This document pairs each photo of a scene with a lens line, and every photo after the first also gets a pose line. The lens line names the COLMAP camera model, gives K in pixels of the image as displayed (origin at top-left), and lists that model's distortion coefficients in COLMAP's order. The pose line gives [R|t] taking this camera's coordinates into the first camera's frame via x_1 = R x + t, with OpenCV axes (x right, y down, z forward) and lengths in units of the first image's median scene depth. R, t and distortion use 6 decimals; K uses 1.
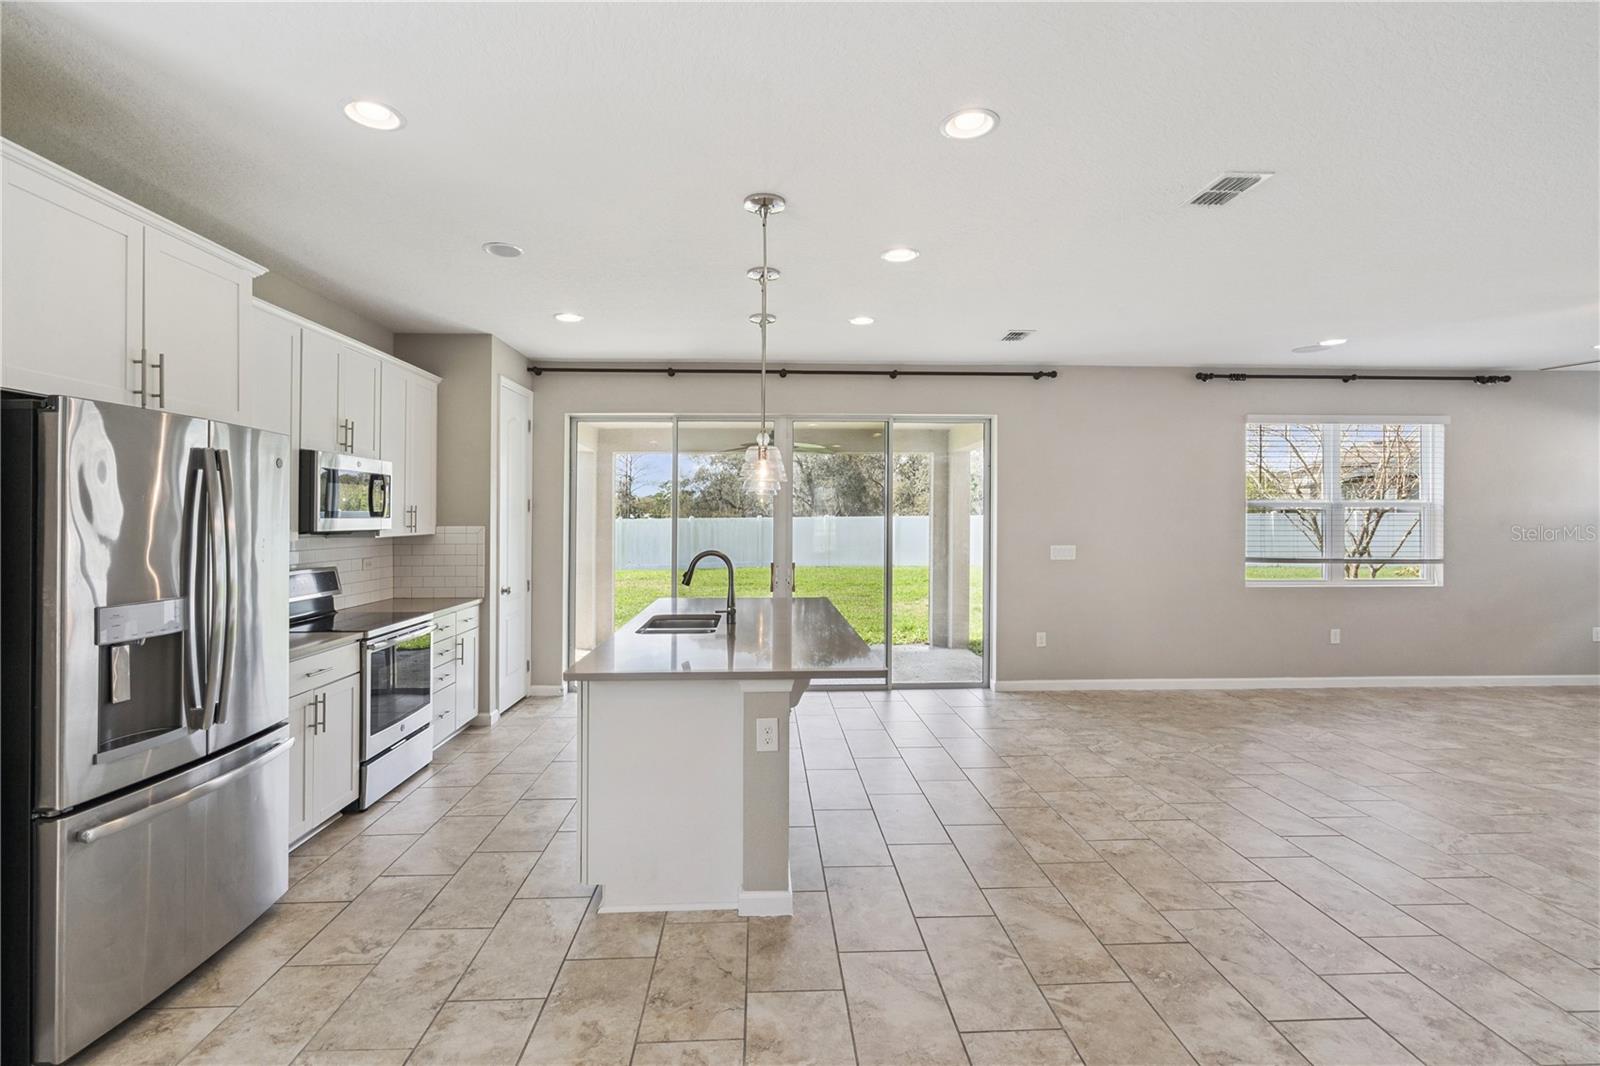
lens RADIAL K [[748.2, 0, 796.3], [0, 748.2, 511.0], [0, 0, 1]] dist [-0.001727, 0.000643]
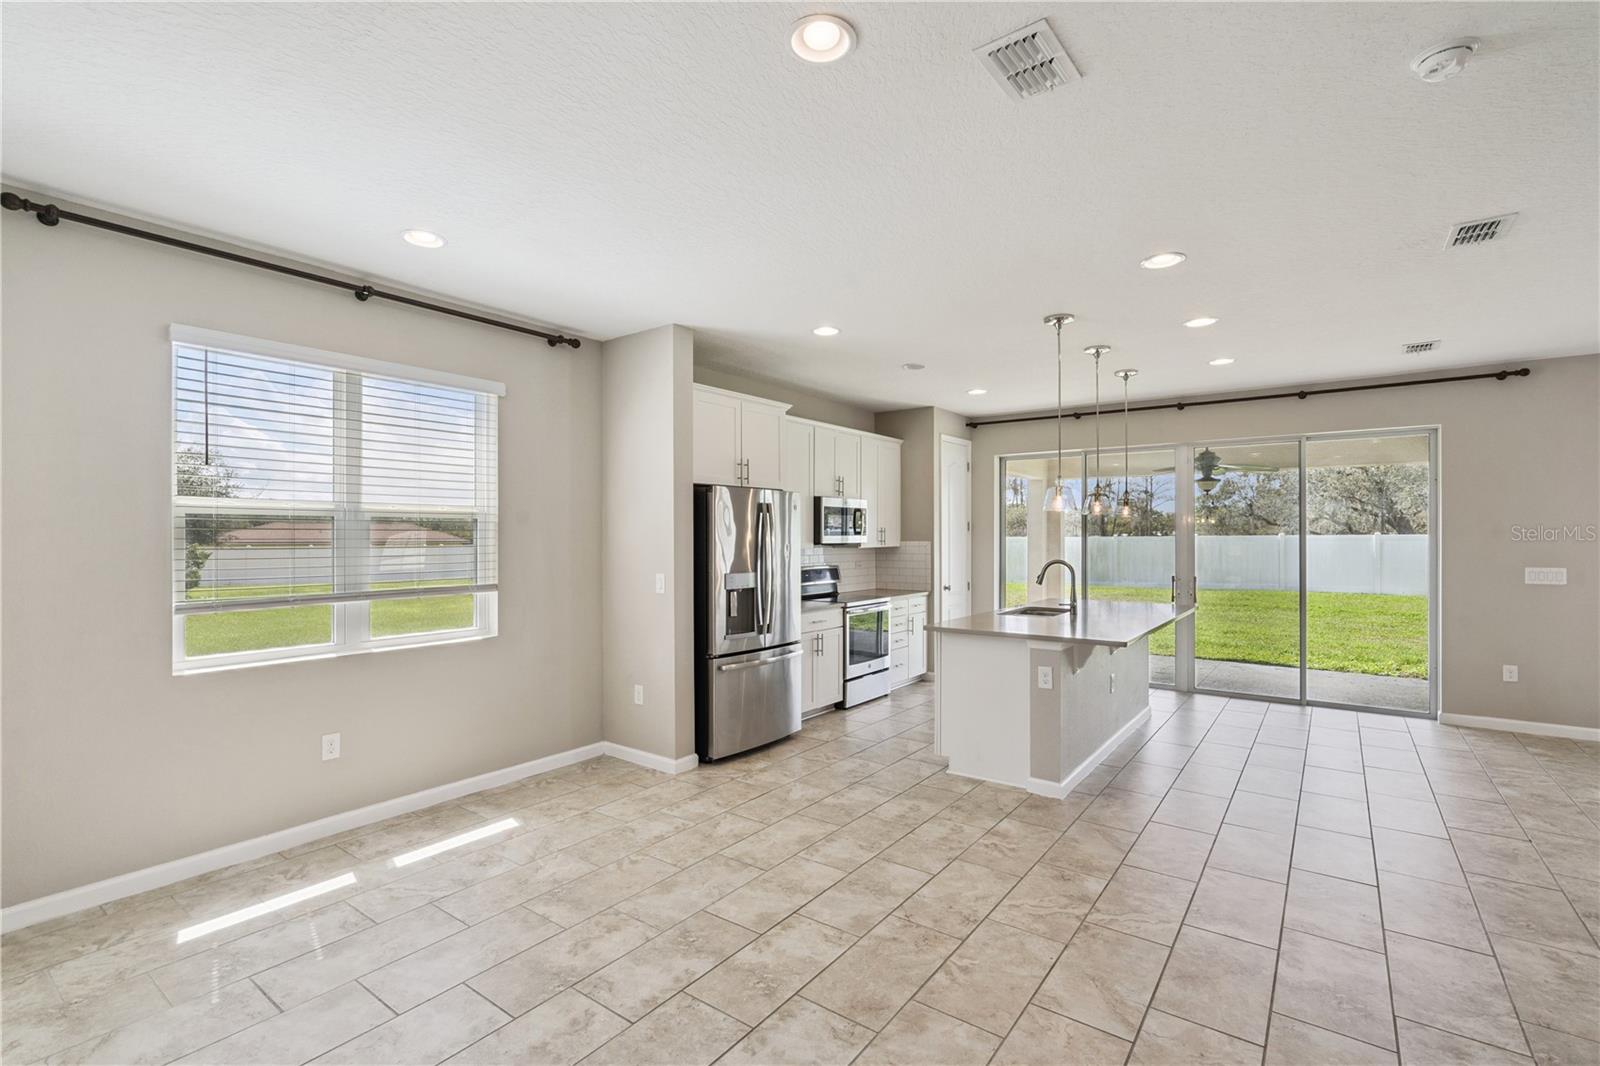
lens RADIAL K [[748.3, 0, 788.7], [0, 748.3, 525.3], [0, 0, 1]] dist [-0.000821, 0.000705]
pose [[0.771364, -0.007849, -0.636346, 0.402701], [0.005377, 0.999969, -0.005817, -0.004859], [0.636372, 0.001066, 0.771382, -0.388081]]
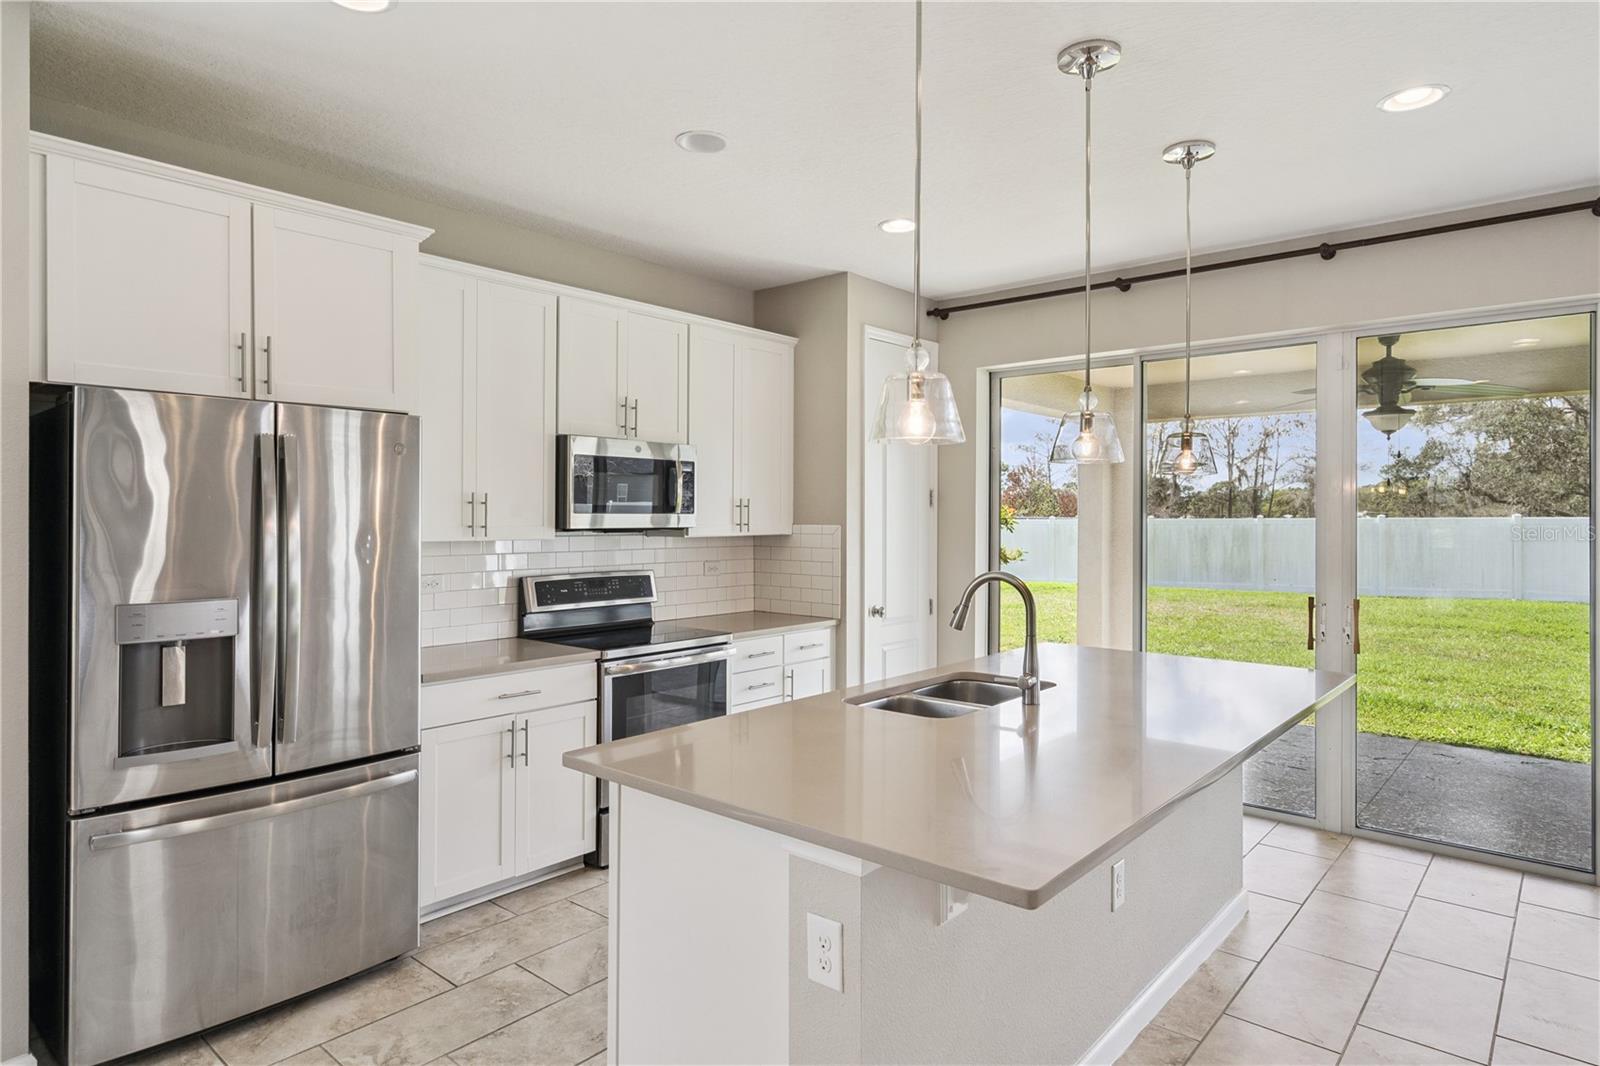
lens RADIAL K [[915.3, 0, 791.7], [0, 915.3, 505.3], [0, 0, 1]] dist [0.005065, 0.000888]
pose [[0.718559, -0.003629, -0.695456, 0.278260], [0.002076, 0.999993, -0.003073, 0.003936], [0.695463, 0.000765, 0.718562, 0.419166]]
